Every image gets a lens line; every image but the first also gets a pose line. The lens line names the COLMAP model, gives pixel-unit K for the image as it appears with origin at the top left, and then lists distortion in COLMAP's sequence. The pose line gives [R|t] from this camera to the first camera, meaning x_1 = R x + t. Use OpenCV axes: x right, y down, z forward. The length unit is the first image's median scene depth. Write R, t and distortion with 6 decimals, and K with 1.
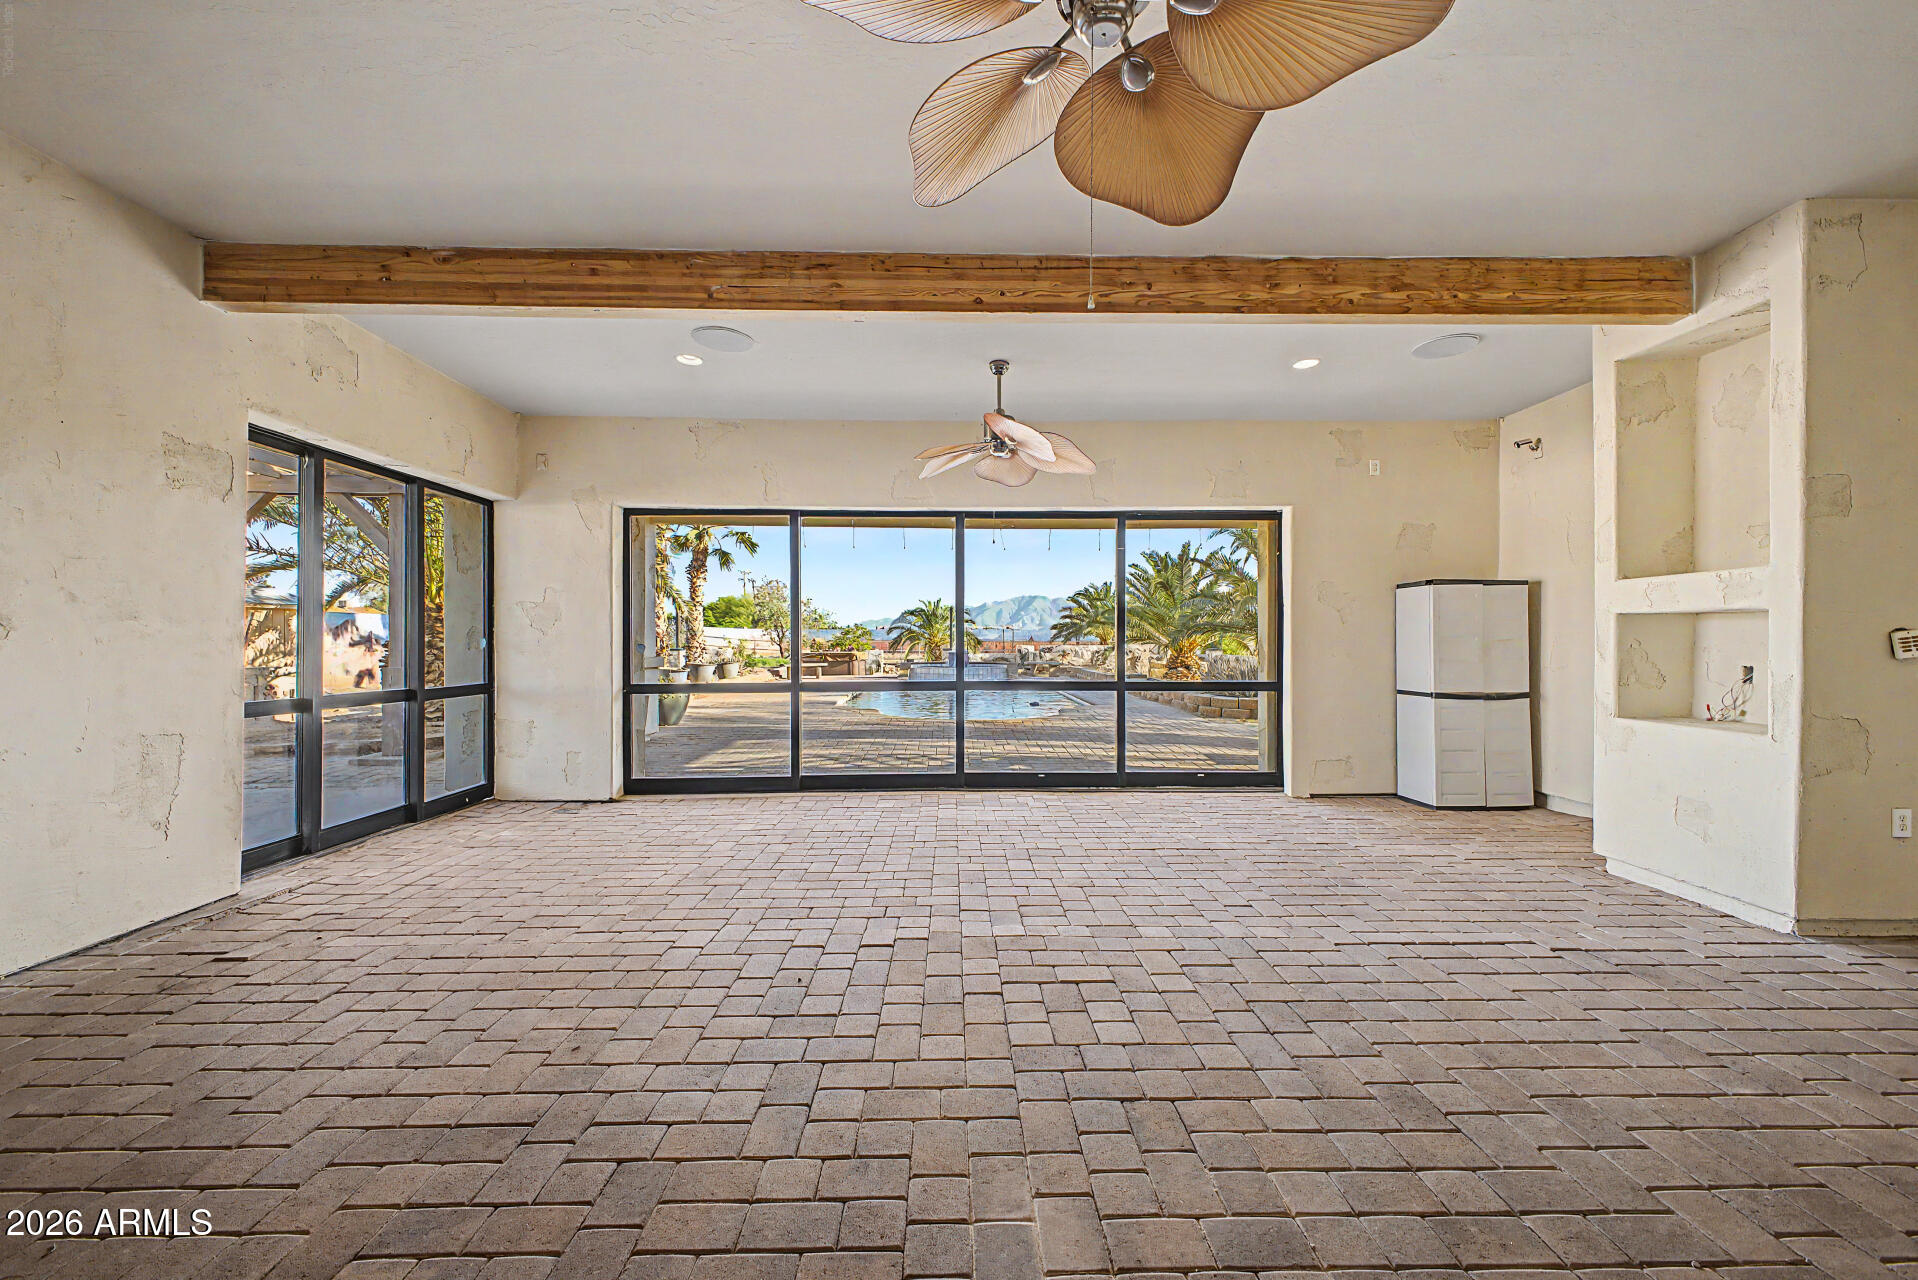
lens RADIAL K [[794.6, 0, 959.0], [0, 794.6, 640.0], [0, 0, 1]] dist [0.002040, 0.000674]
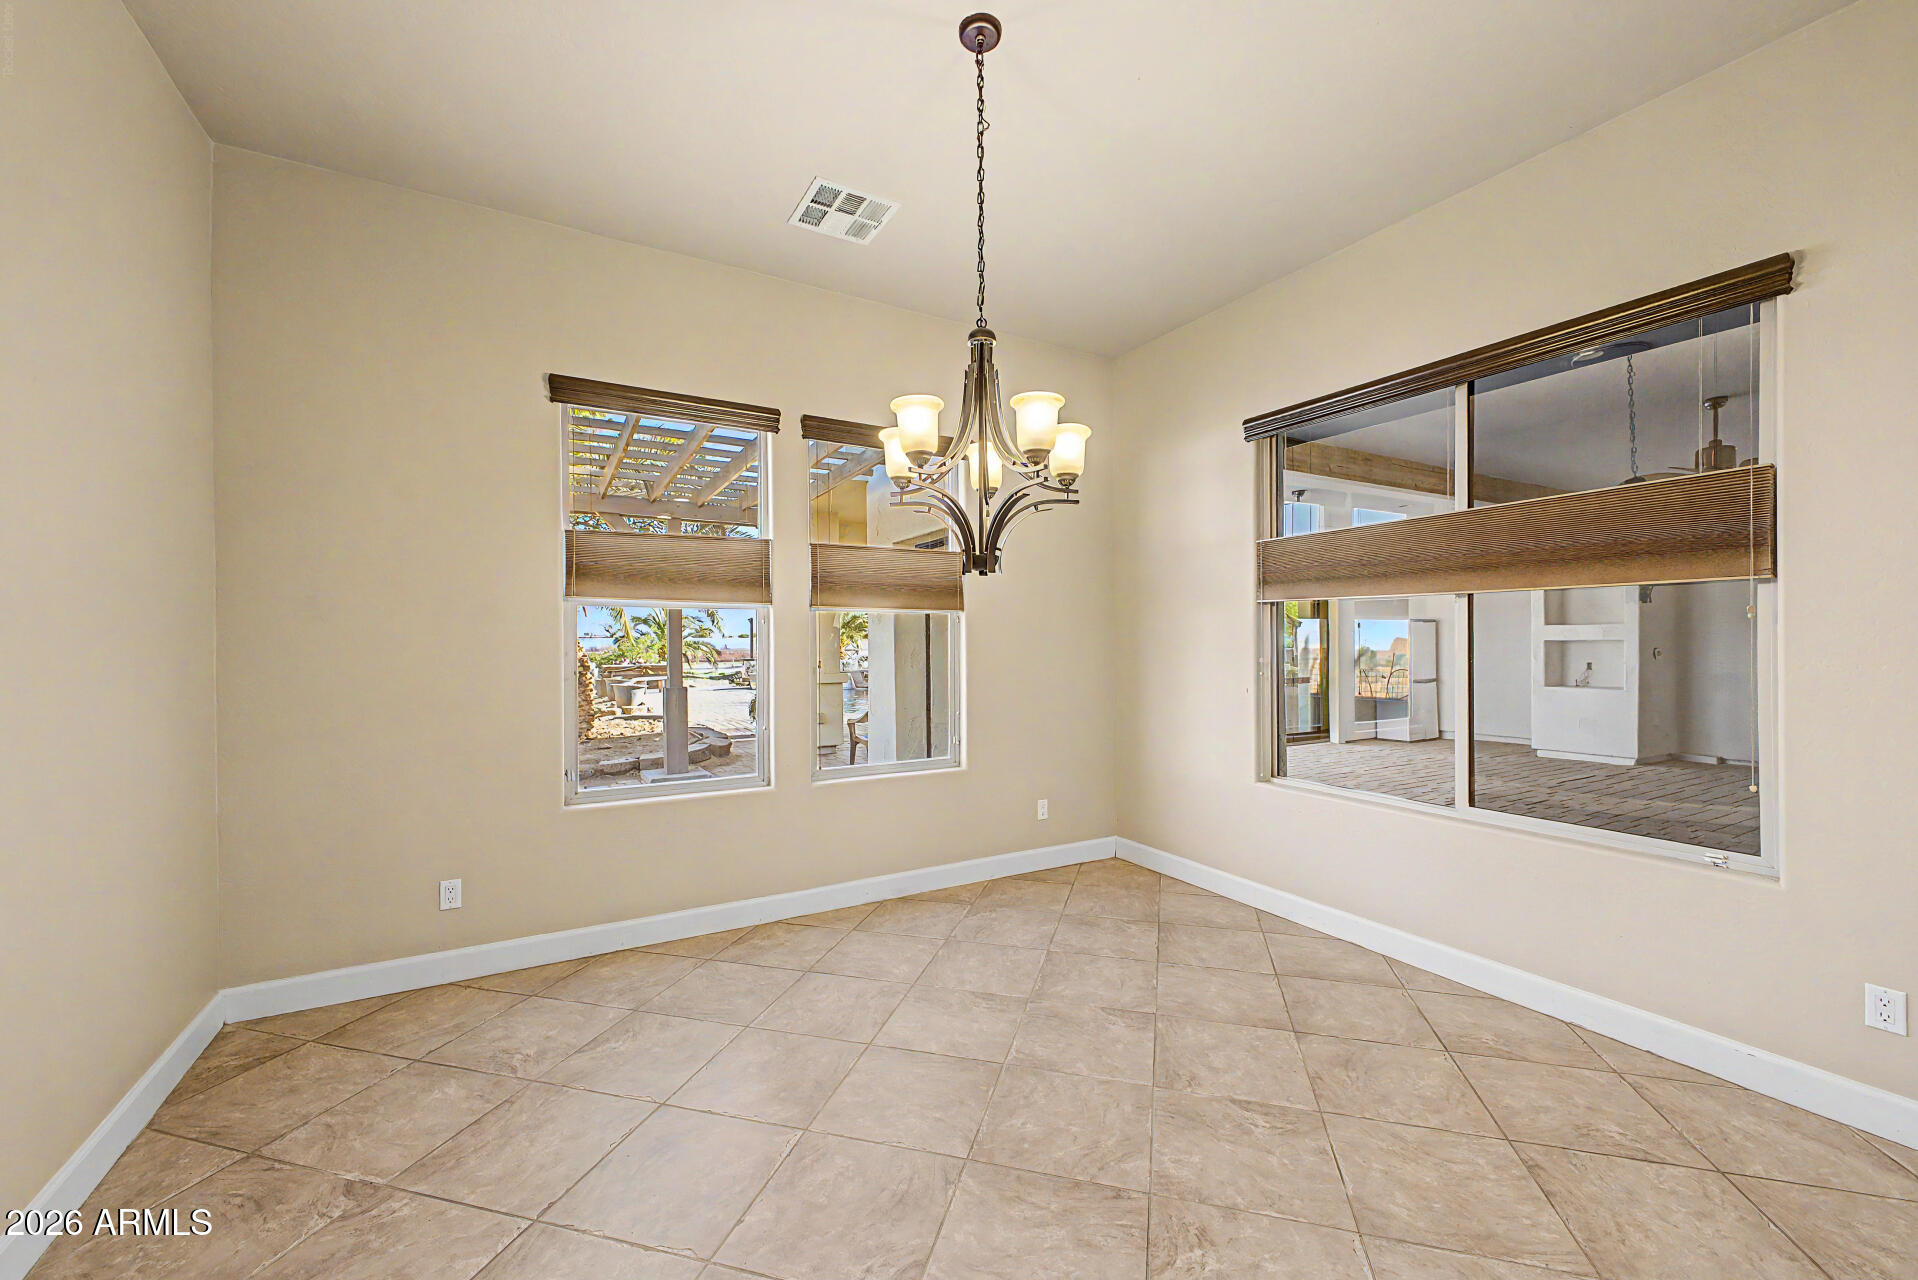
lens RADIAL K [[759.6, 0, 959.0], [0, 759.6, 640.0], [0, 0, 1]] dist [0.001357, 0.000650]
pose [[0.876174, -0.002762, 0.481987, -1.683697], [0.007523, 0.999940, -0.007944, -0.030578], [-0.481936, 0.010586, 0.876143, -0.095005]]
